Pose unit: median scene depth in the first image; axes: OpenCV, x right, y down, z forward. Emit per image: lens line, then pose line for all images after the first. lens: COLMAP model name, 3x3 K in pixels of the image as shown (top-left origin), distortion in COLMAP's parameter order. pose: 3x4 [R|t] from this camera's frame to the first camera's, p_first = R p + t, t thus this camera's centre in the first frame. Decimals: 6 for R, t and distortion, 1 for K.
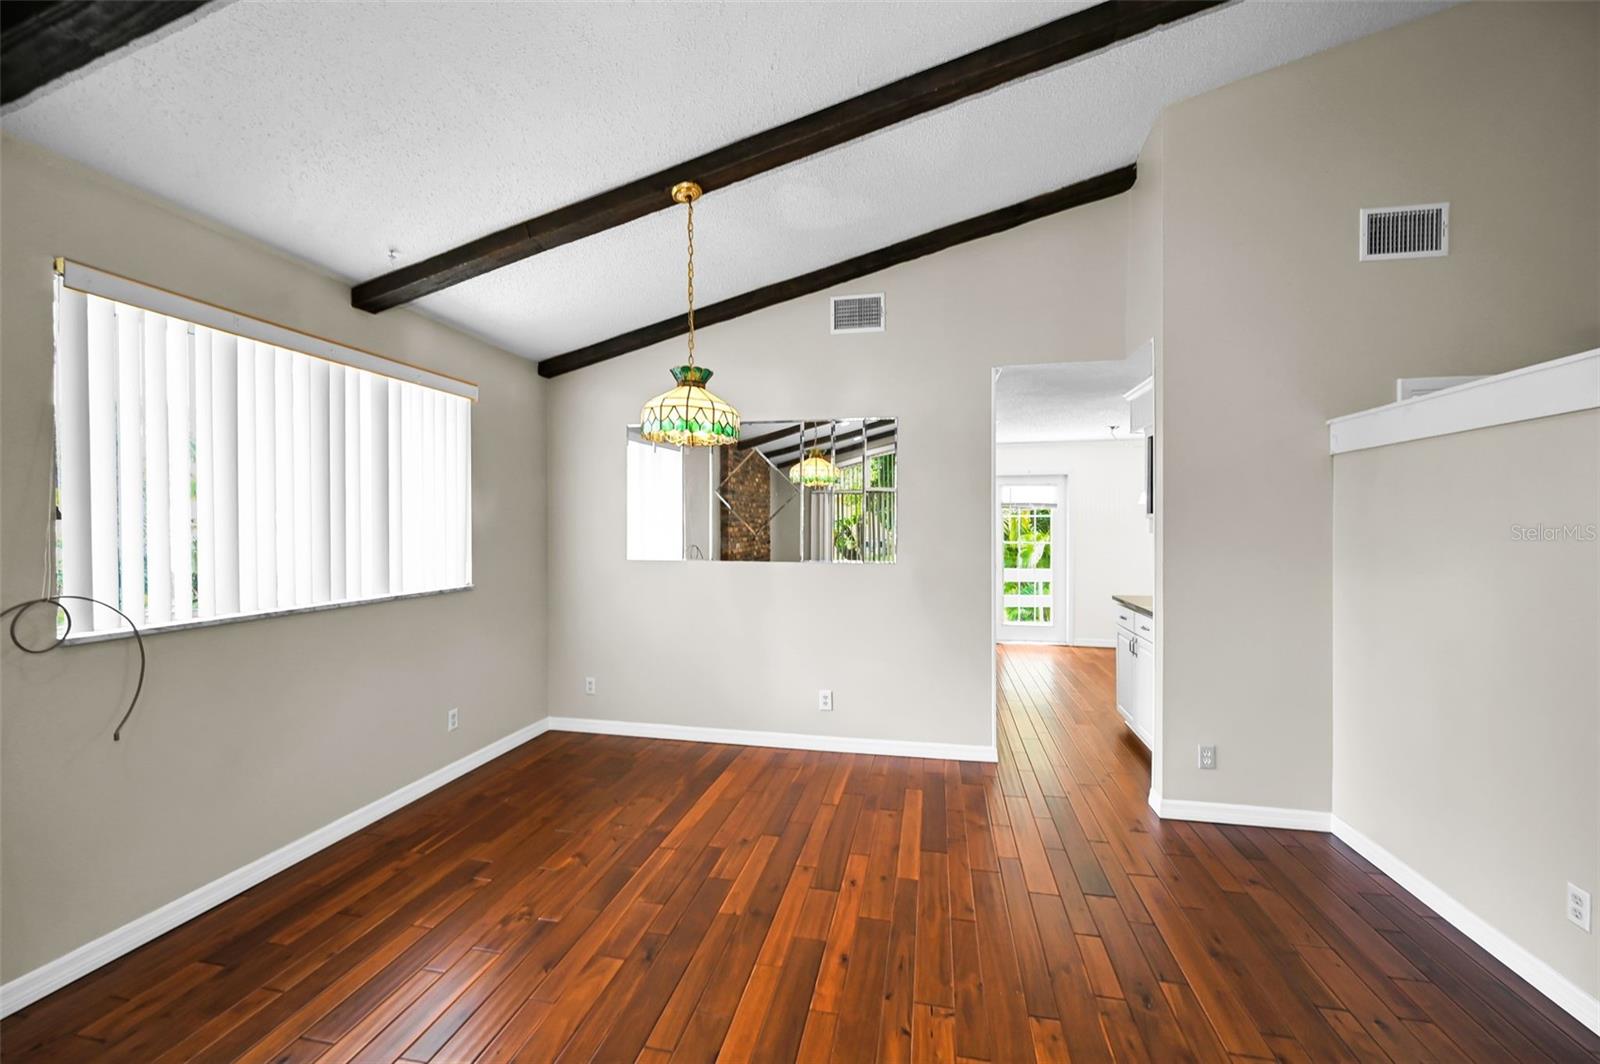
lens RADIAL K [[645.7, 0, 813.2], [0, 645.7, 530.2], [0, 0, 1]] dist [-0.001418, -0.000929]
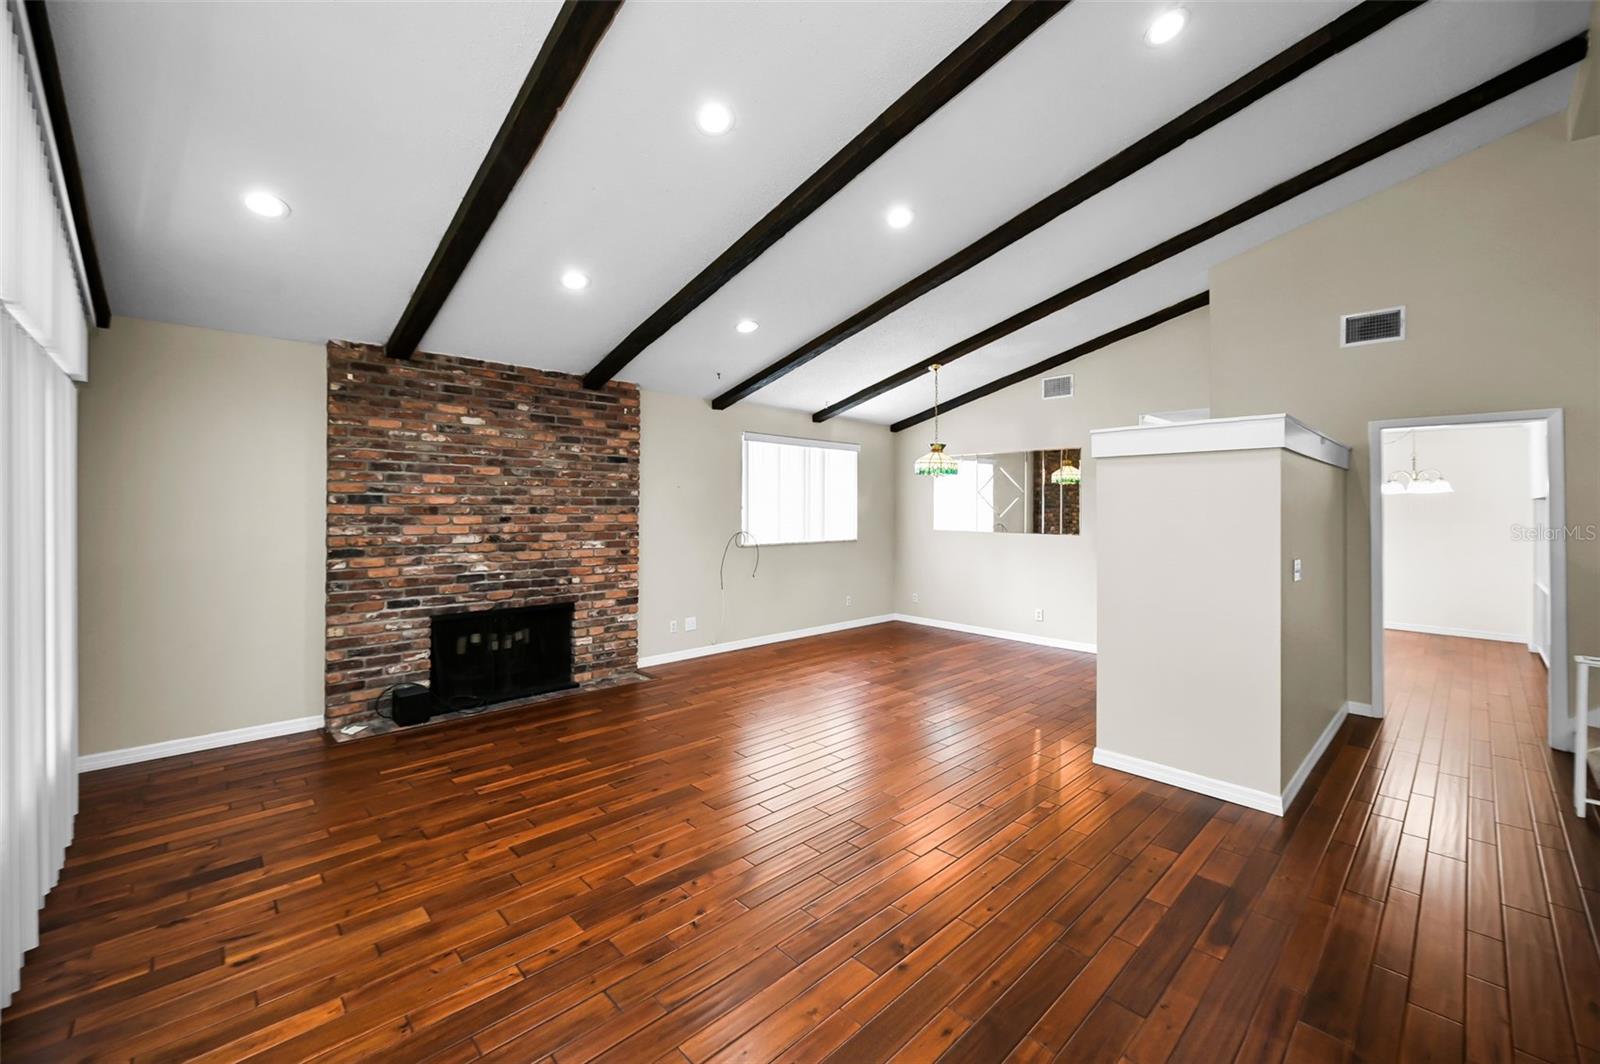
lens RADIAL K [[645.7, 0, 799.5], [0, 645.7, 516.2], [0, 0, 1]] dist [-0.001418, -0.000929]
pose [[0.814089, 0.012179, -0.580613, 0.610171], [-0.009158, 0.999925, 0.008135, -0.006107], [0.580669, -0.001305, 0.814139, -0.931334]]
